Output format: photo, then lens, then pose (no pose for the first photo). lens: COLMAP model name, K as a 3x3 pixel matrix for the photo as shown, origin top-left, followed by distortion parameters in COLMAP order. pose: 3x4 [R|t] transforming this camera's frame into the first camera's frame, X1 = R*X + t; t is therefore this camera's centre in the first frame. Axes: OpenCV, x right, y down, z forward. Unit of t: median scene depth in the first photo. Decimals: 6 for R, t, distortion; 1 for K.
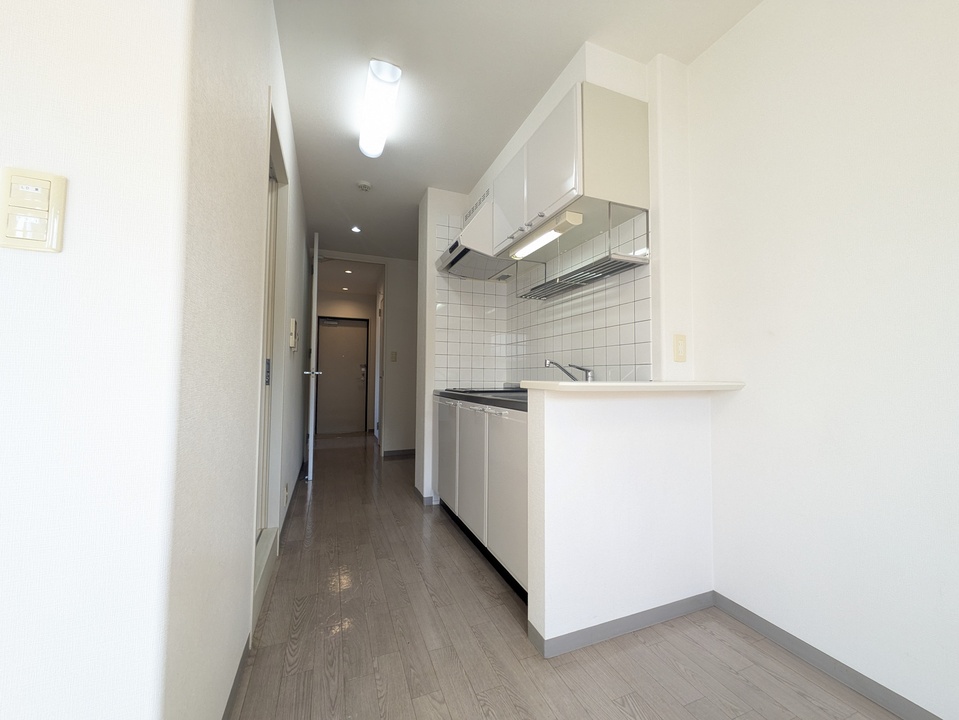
lens RADIAL K [[384.0, 0, 482.5], [0, 384.0, 357.0], [0, 0, 1]] dist [0.011820, 0.000032]
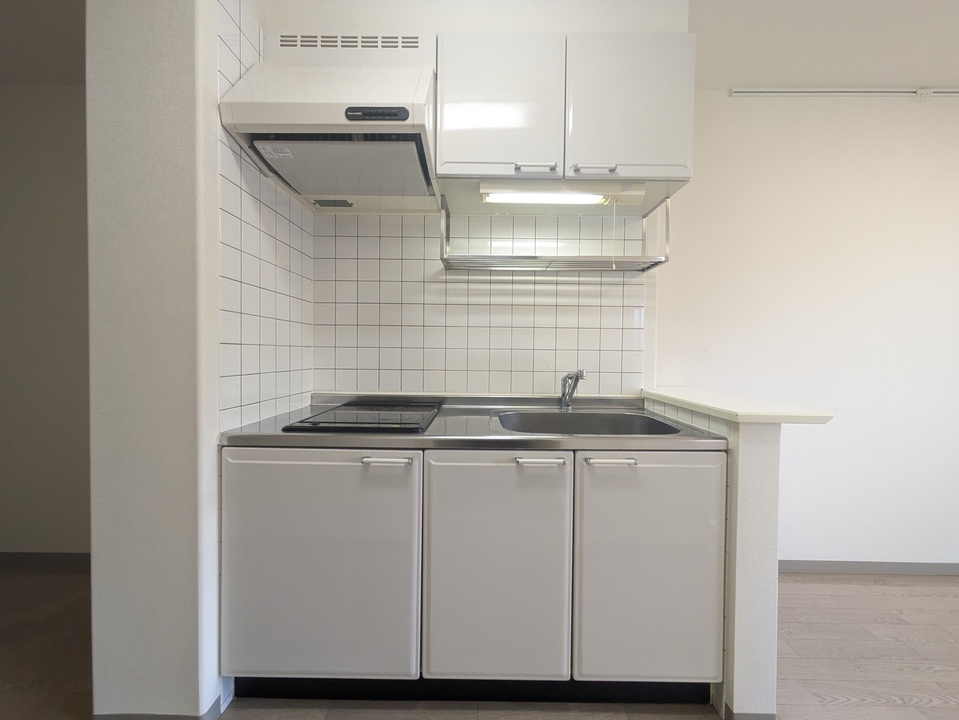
lens RADIAL K [[384.0, 0, 482.5], [0, 384.0, 357.0], [0, 0, 1]] dist [0.011820, 0.000032]
pose [[0.379239, -0.011134, 0.925232, -0.490778], [-0.058727, 0.997622, 0.036076, -0.028398], [-0.923433, -0.068018, 0.377684, 0.766464]]
